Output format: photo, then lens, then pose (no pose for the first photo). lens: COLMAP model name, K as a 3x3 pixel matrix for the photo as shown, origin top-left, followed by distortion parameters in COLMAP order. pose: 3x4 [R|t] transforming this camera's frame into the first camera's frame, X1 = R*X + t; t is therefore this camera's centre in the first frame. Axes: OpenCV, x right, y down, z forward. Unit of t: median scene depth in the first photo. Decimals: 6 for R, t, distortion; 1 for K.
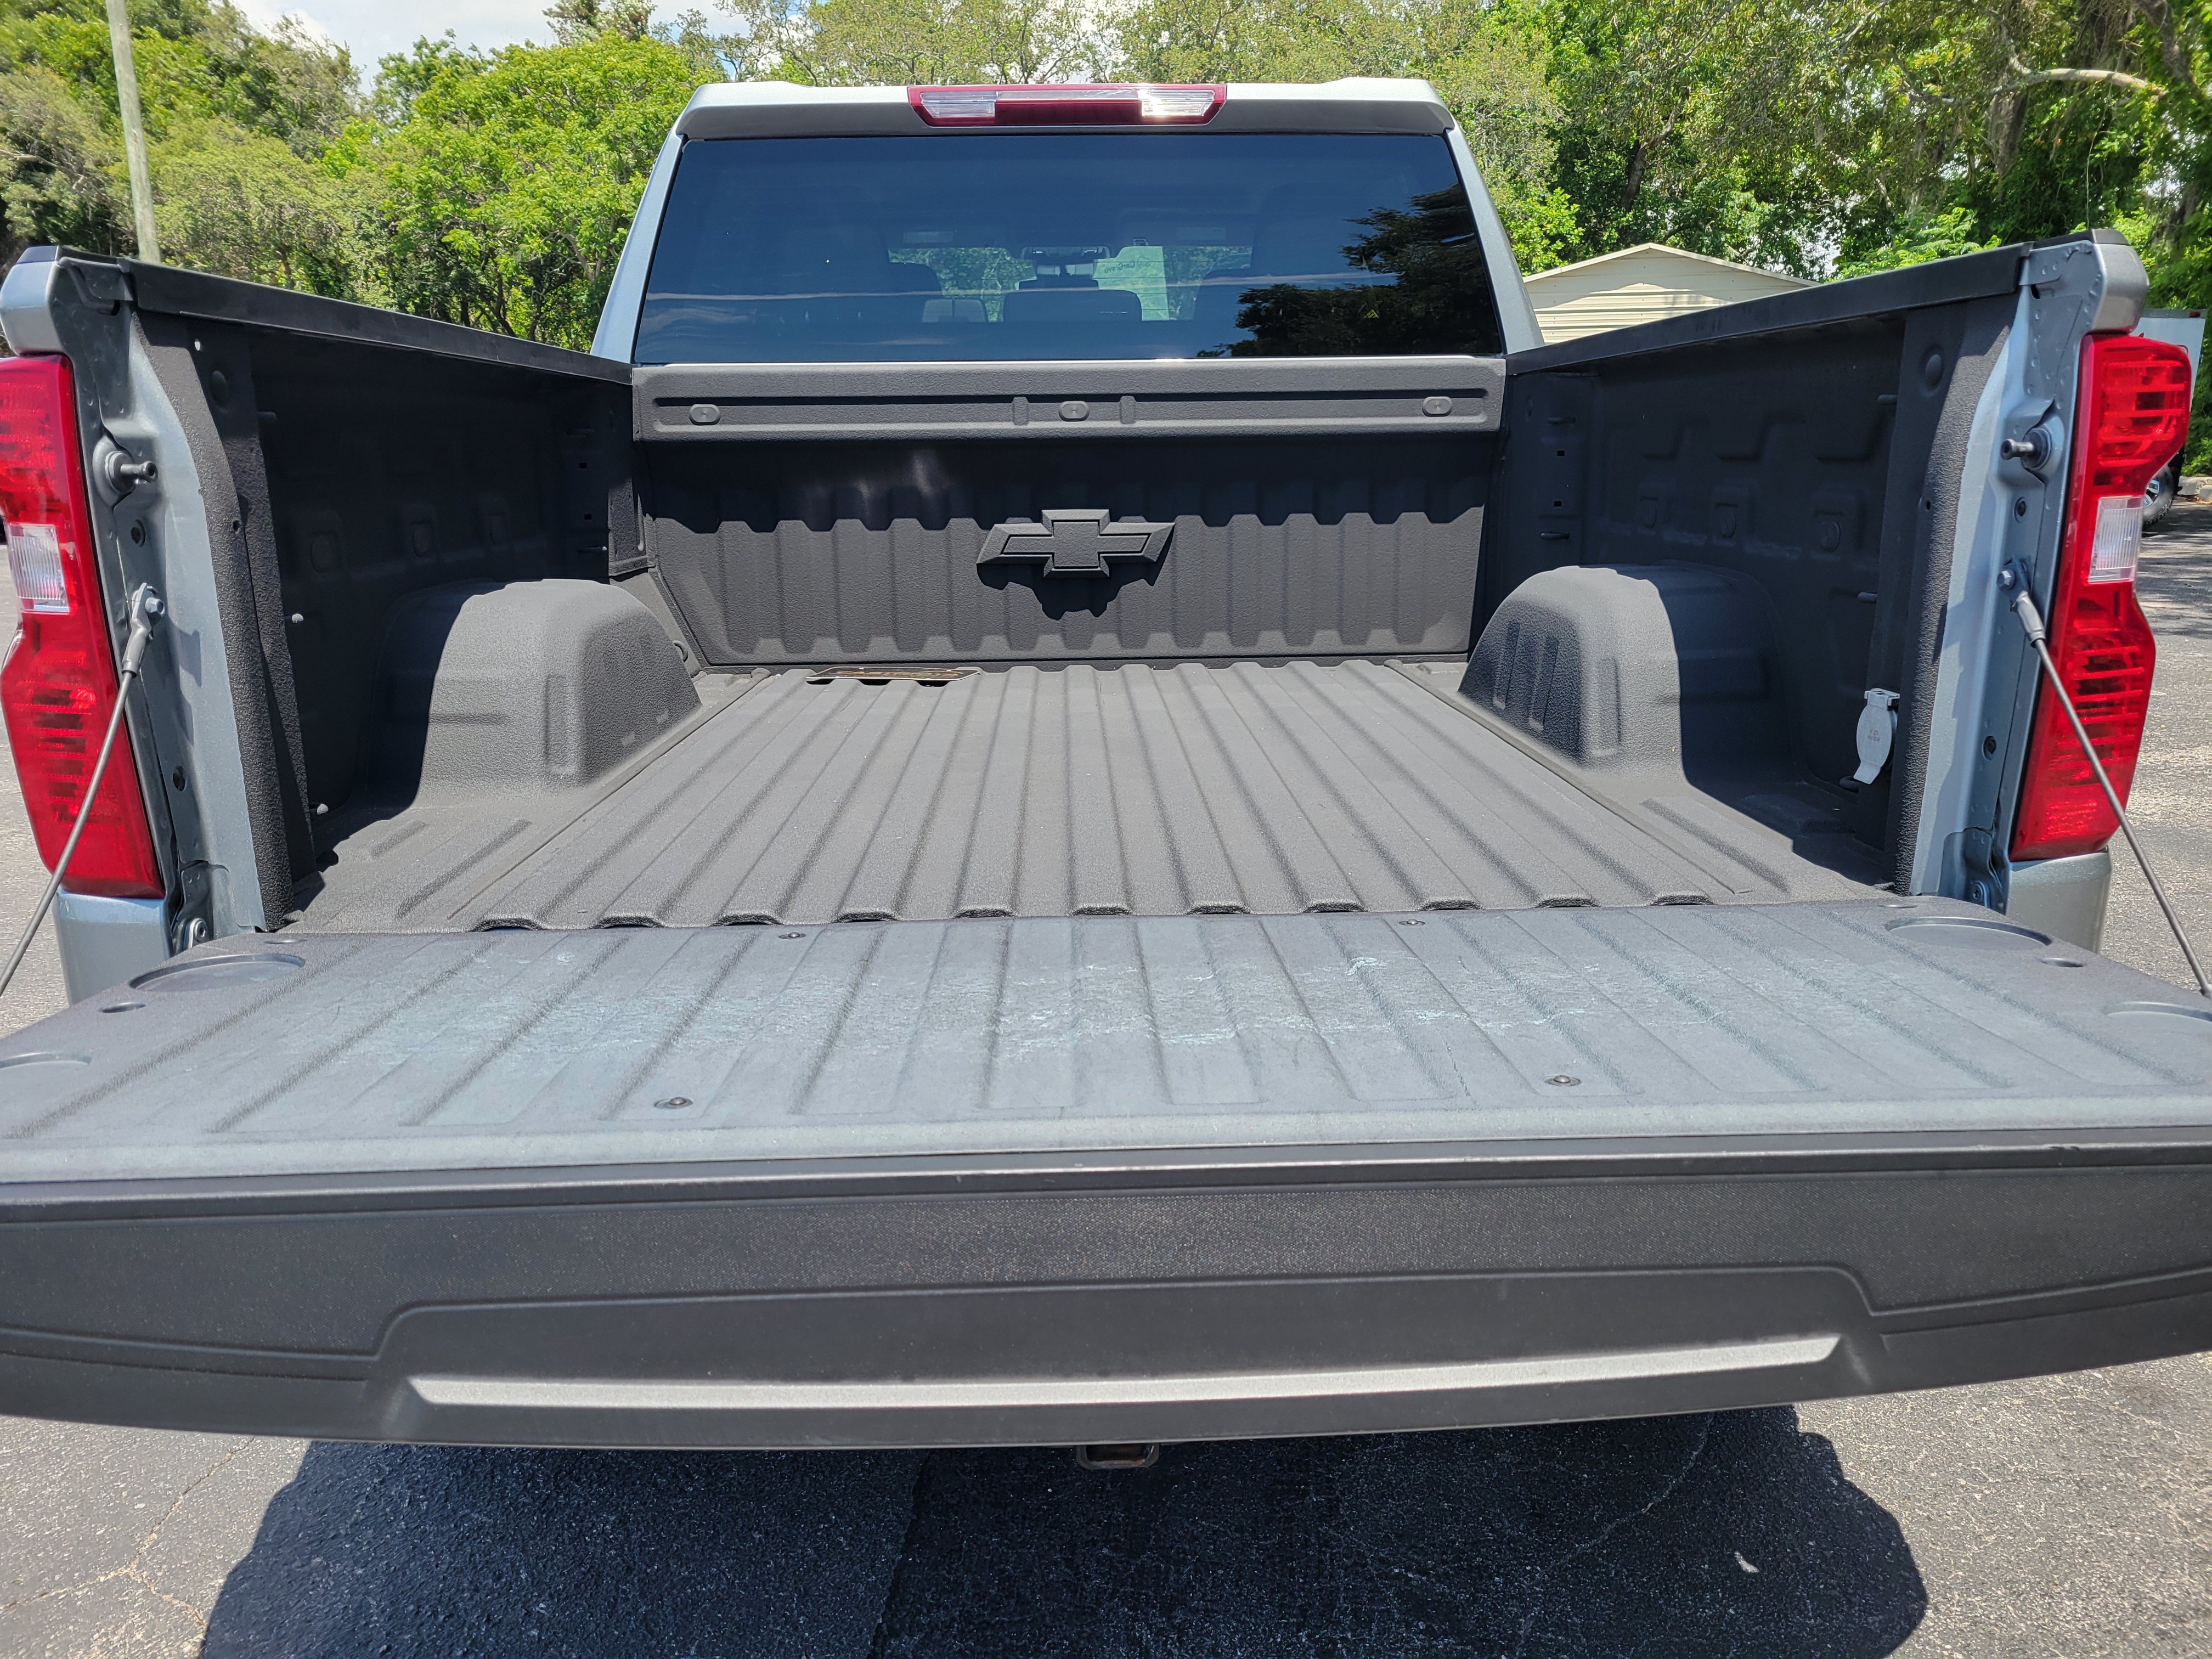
lens RADIAL K [[1672.6, 0, 1112.9], [0, 1672.6, 829.4], [0, 0, 1]] dist [0.037933, -0.007252]
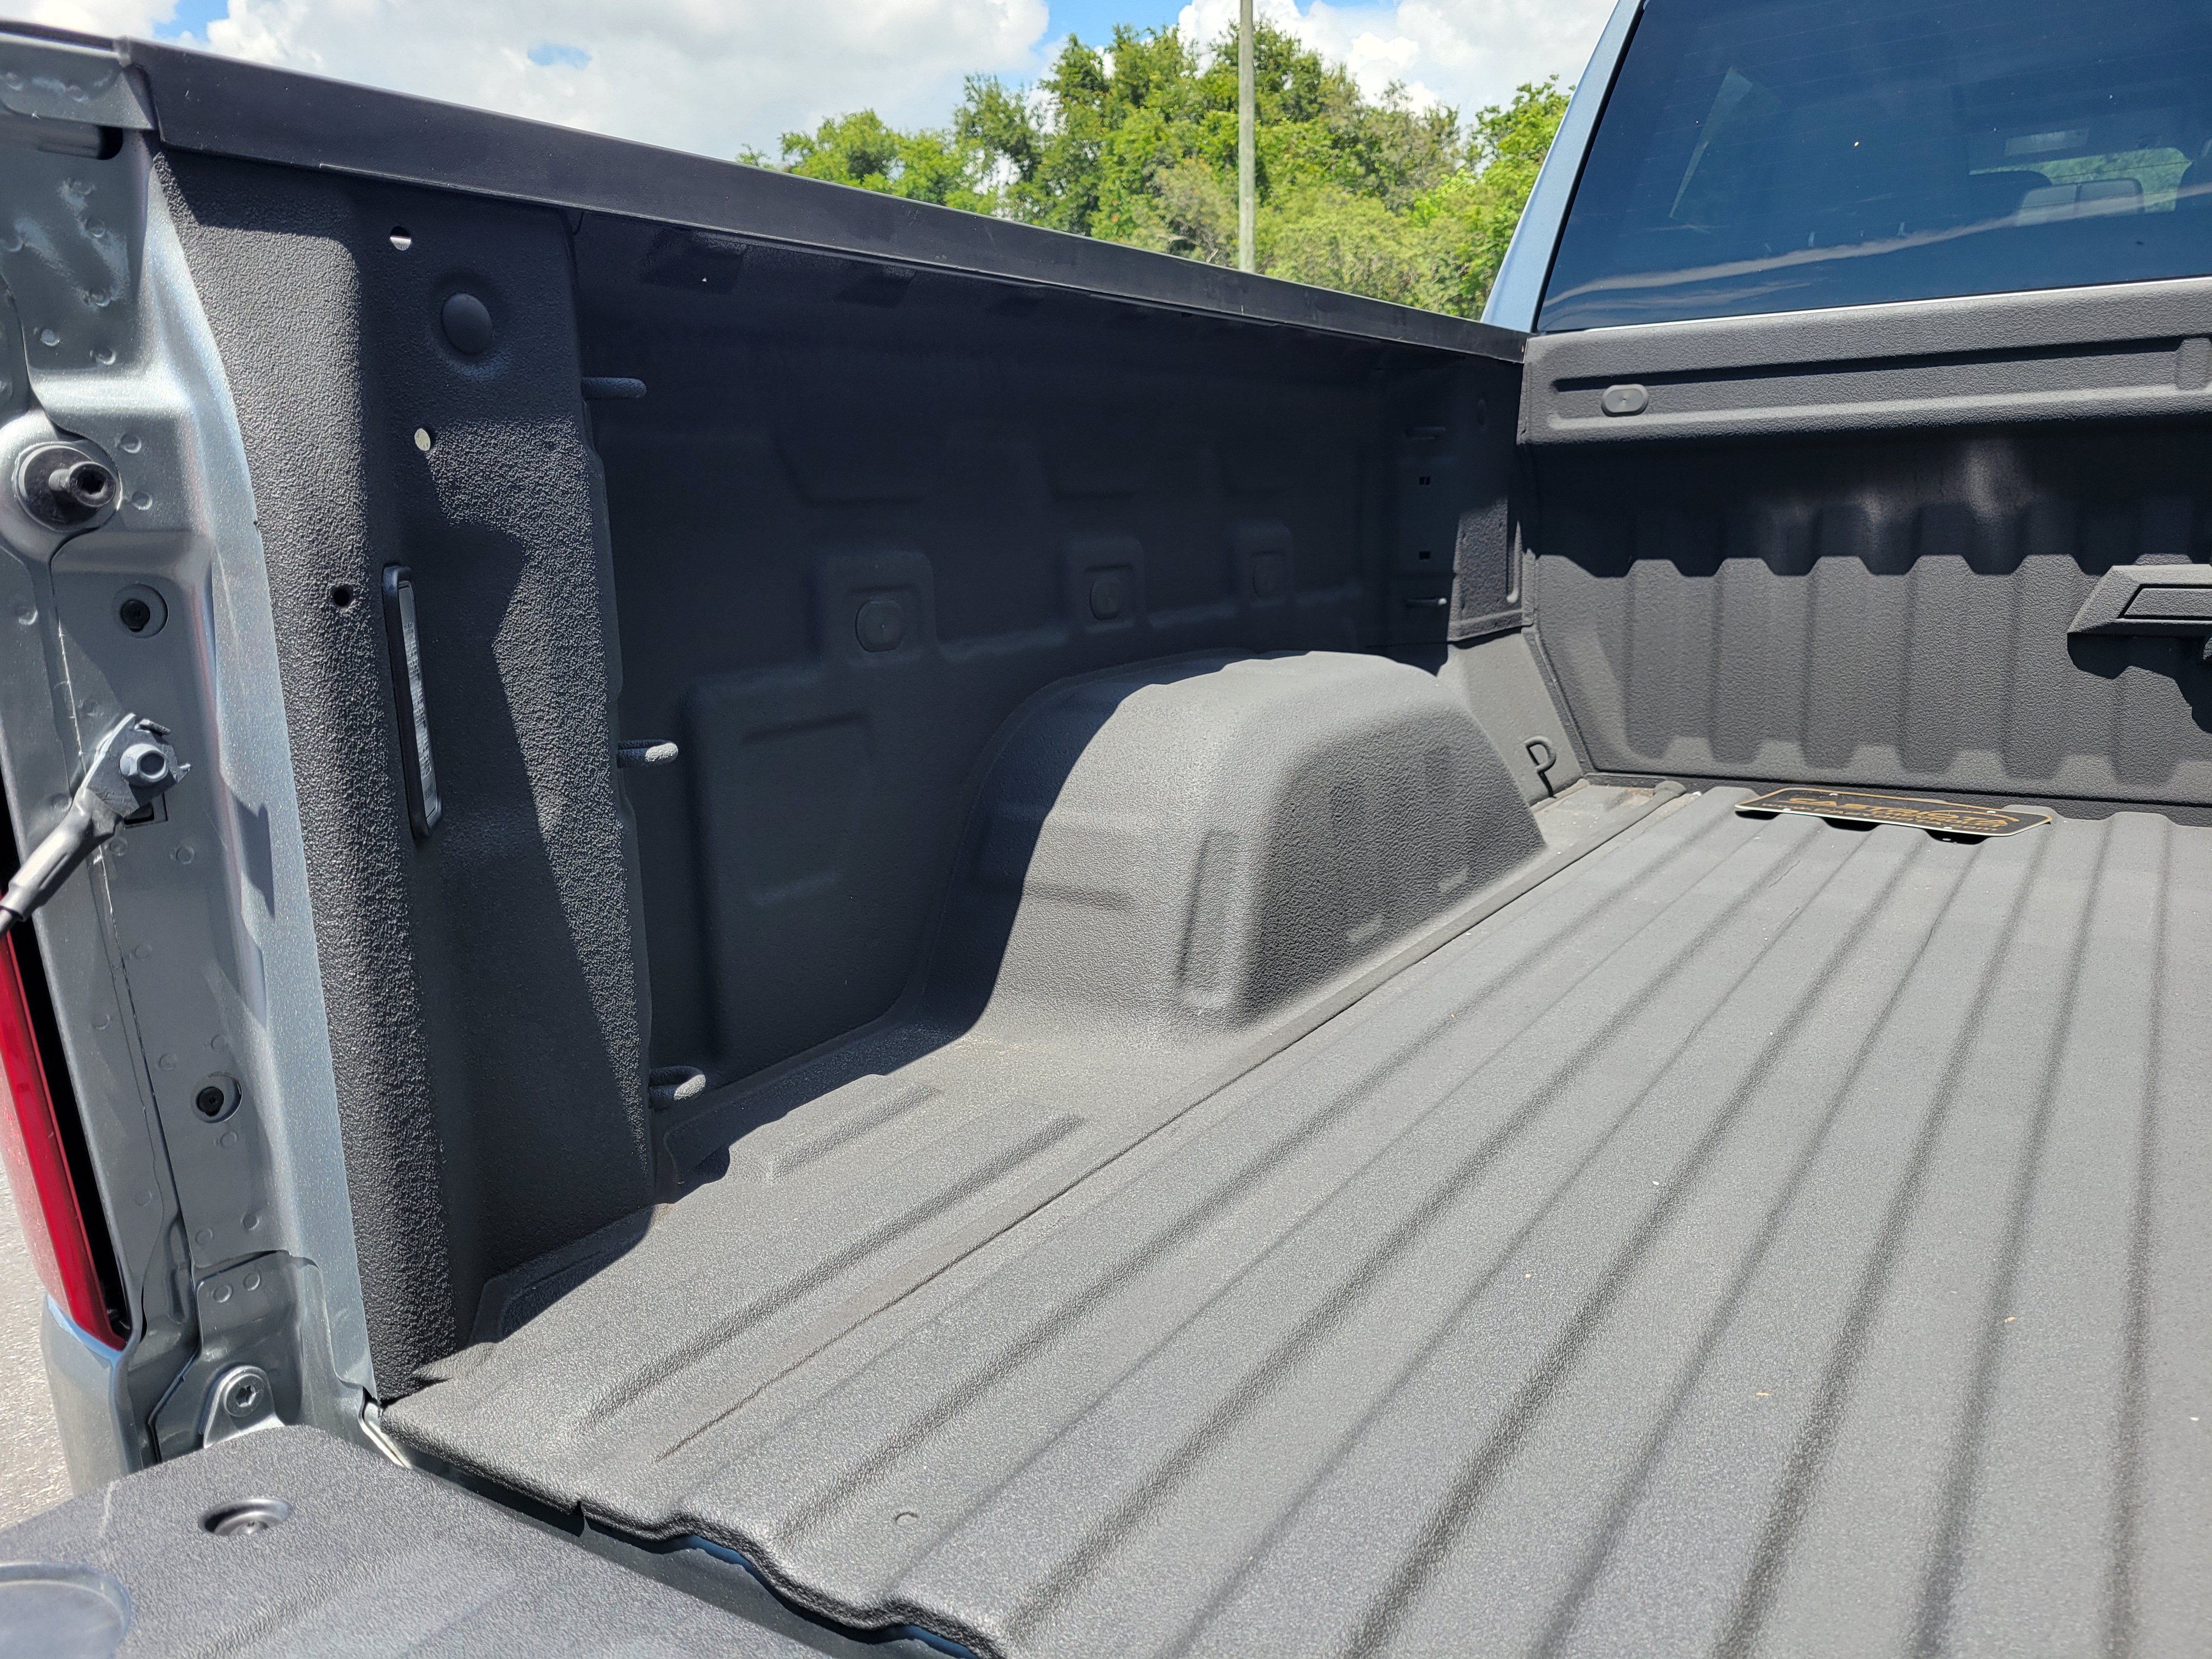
lens RADIAL K [[1672.6, 0, 1114.0], [0, 1672.6, 848.6], [0, 0, 1]] dist [0.037933, -0.007252]
pose [[0.832714, 0.101374, -0.544344, -0.030339], [-0.103348, 0.994277, 0.027068, -0.067400], [0.543972, 0.033717, 0.838426, 0.336733]]
